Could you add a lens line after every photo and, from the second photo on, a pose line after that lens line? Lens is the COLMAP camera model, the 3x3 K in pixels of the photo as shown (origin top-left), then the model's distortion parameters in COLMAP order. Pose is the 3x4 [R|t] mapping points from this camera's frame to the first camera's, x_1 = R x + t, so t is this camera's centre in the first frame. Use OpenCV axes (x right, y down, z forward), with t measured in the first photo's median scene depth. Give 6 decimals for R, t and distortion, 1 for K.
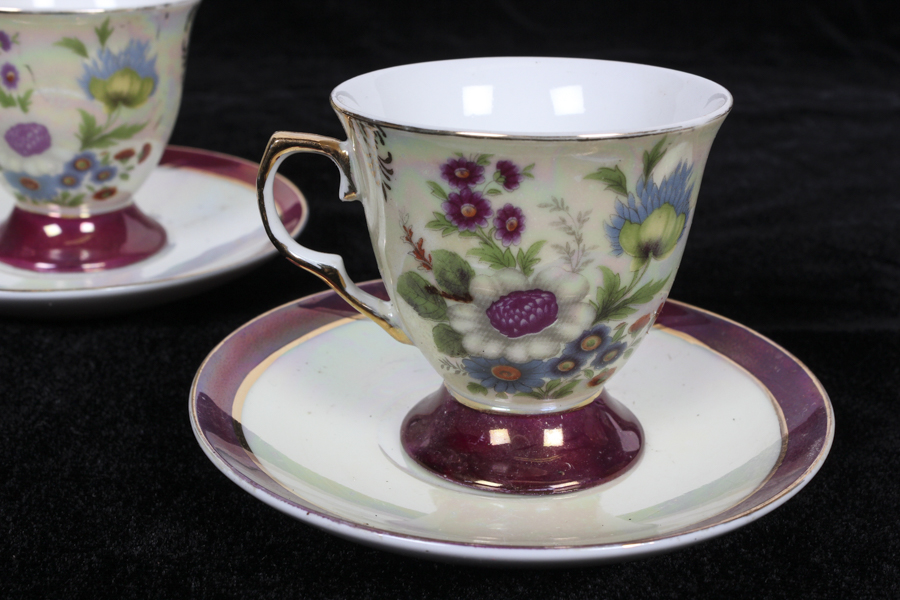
lens RADIAL K [[1225.5, 0, 450.9], [0, 1225.5, 334.4], [0, 0, 1]] dist [-0.063323, 0.000000]
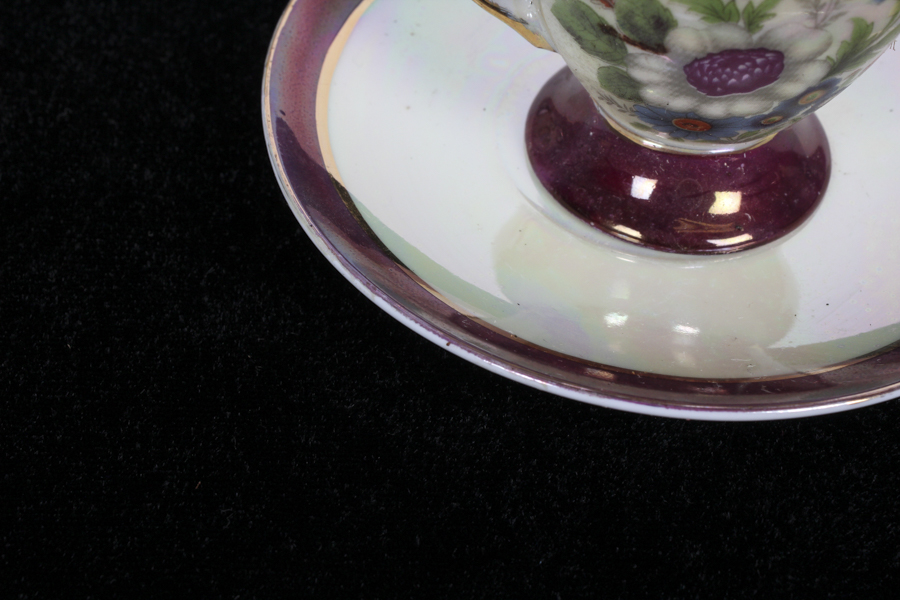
lens RADIAL K [[1225.5, 0, 447.3], [0, 1225.5, 303.5], [0, 0, 1]] dist [-0.063323, 0.000000]
pose [[0.999886, 0.005778, 0.013955, -0.120105], [-0.011606, 0.885233, 0.465003, -0.228067], [-0.009666, -0.465111, 0.885199, 0.290813]]
